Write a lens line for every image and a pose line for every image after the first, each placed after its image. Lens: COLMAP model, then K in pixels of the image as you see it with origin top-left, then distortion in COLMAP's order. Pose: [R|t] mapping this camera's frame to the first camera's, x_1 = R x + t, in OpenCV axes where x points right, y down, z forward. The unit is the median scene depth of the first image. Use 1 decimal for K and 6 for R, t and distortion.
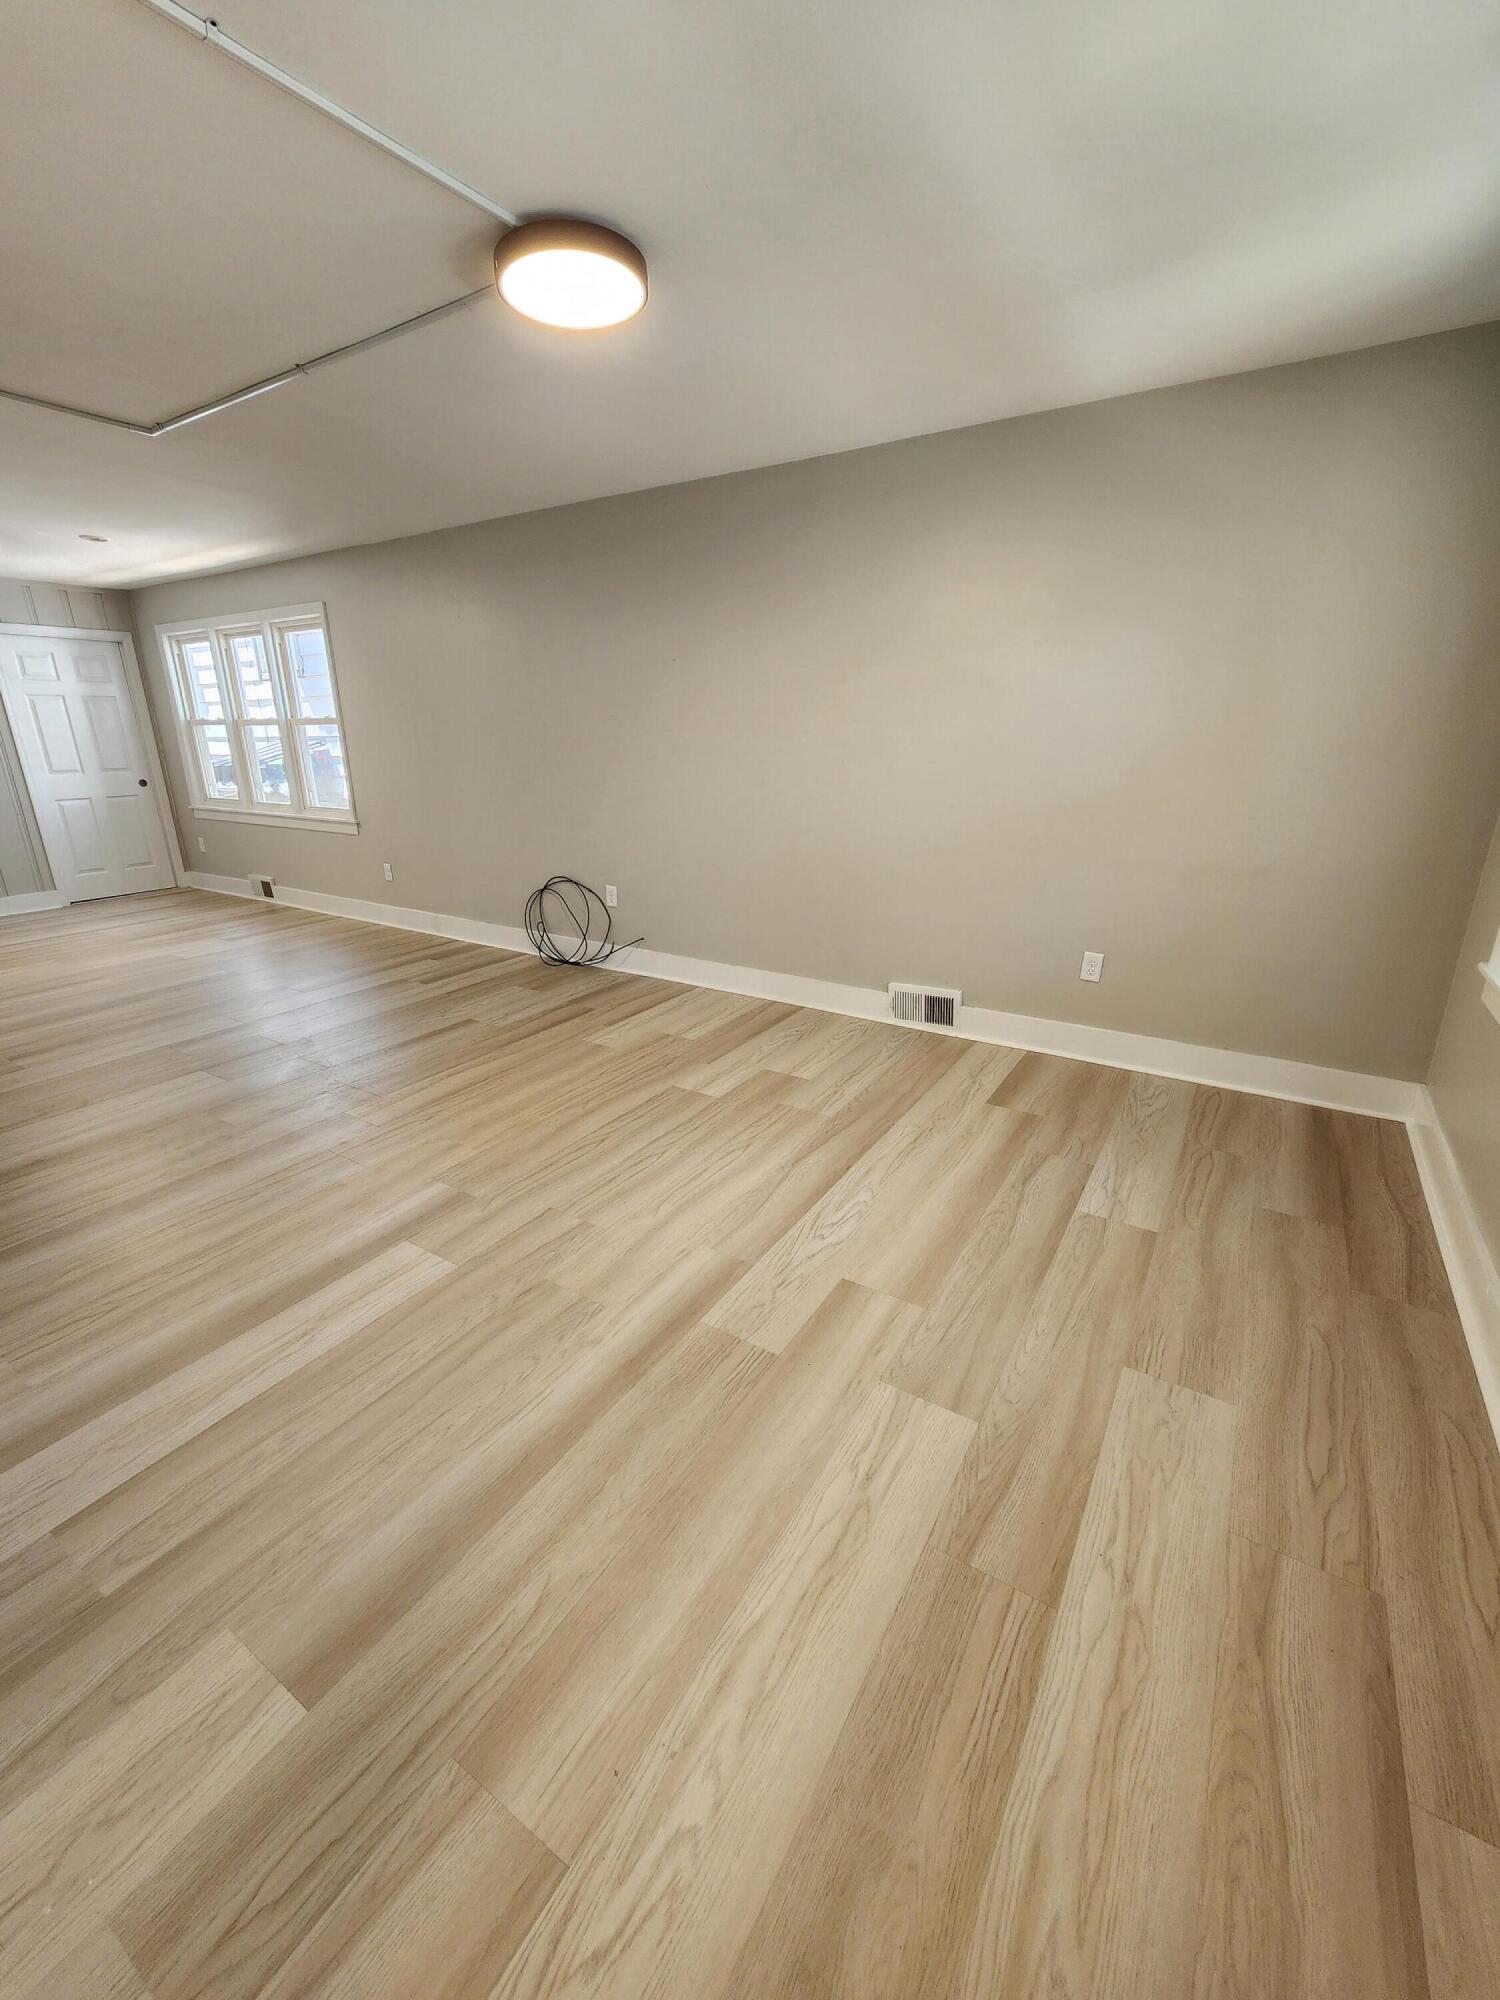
lens RADIAL K [[819.0, 0, 754.1], [0, 819.0, 992.8], [0, 0, 1]] dist [-0.001875, -0.000281]
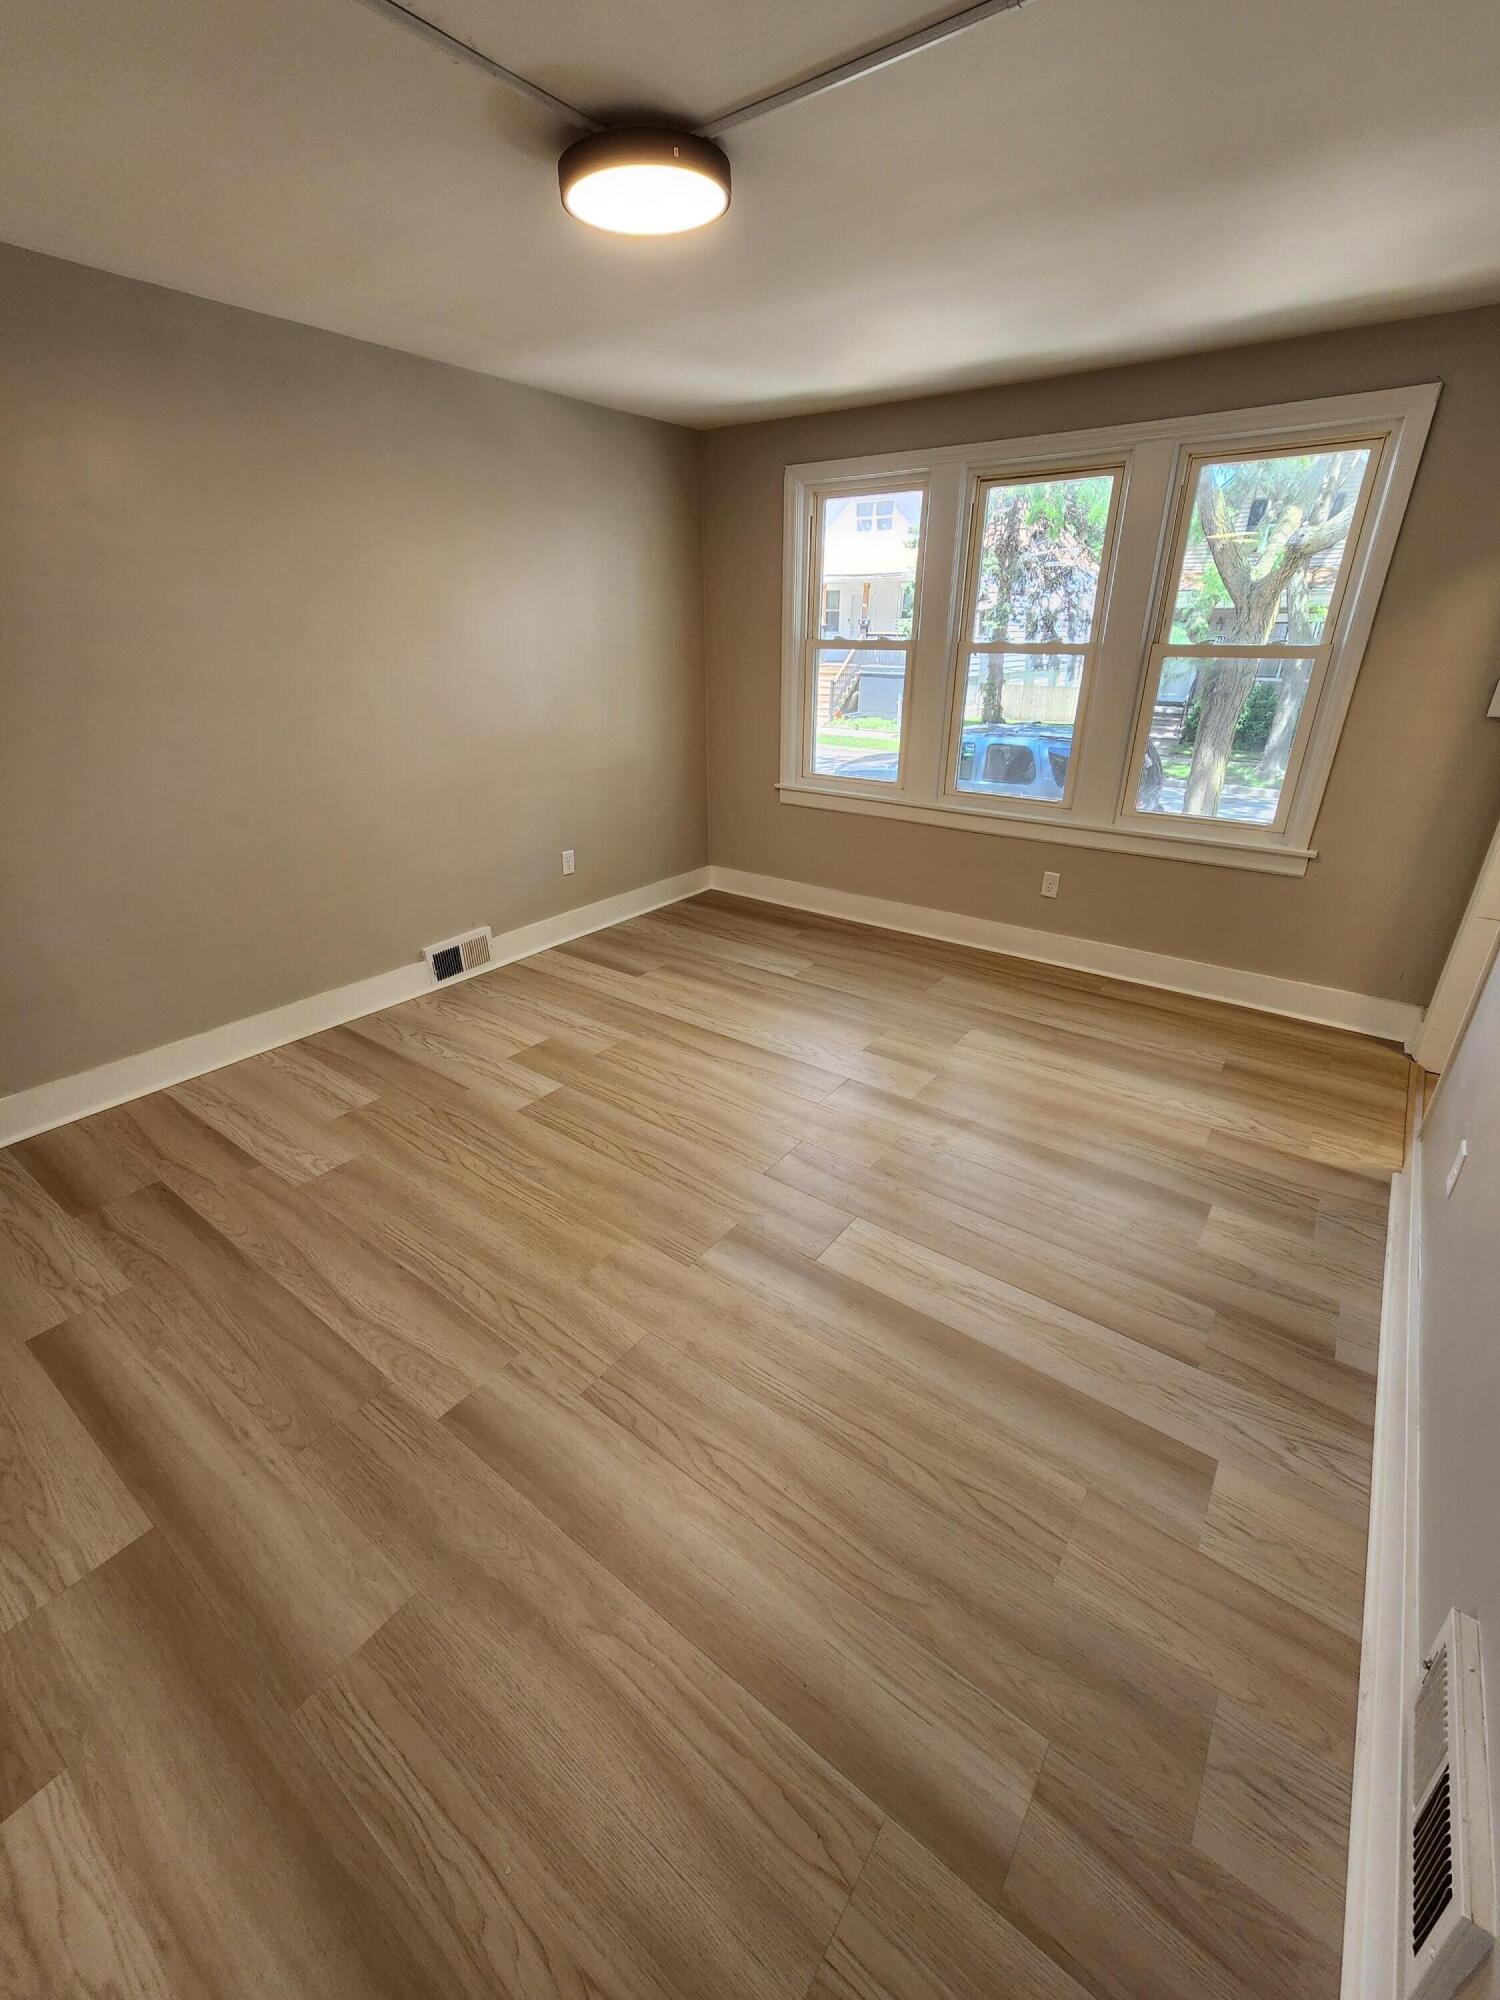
lens RADIAL K [[819.0, 0, 754.1], [0, 819.0, 992.8], [0, 0, 1]] dist [-0.001875, -0.000281]
pose [[0.081807, -0.406518, 0.909973, -0.781379], [0.299540, 0.880849, 0.366578, -0.229236], [-0.950570, 0.242585, 0.193828, 0.536950]]
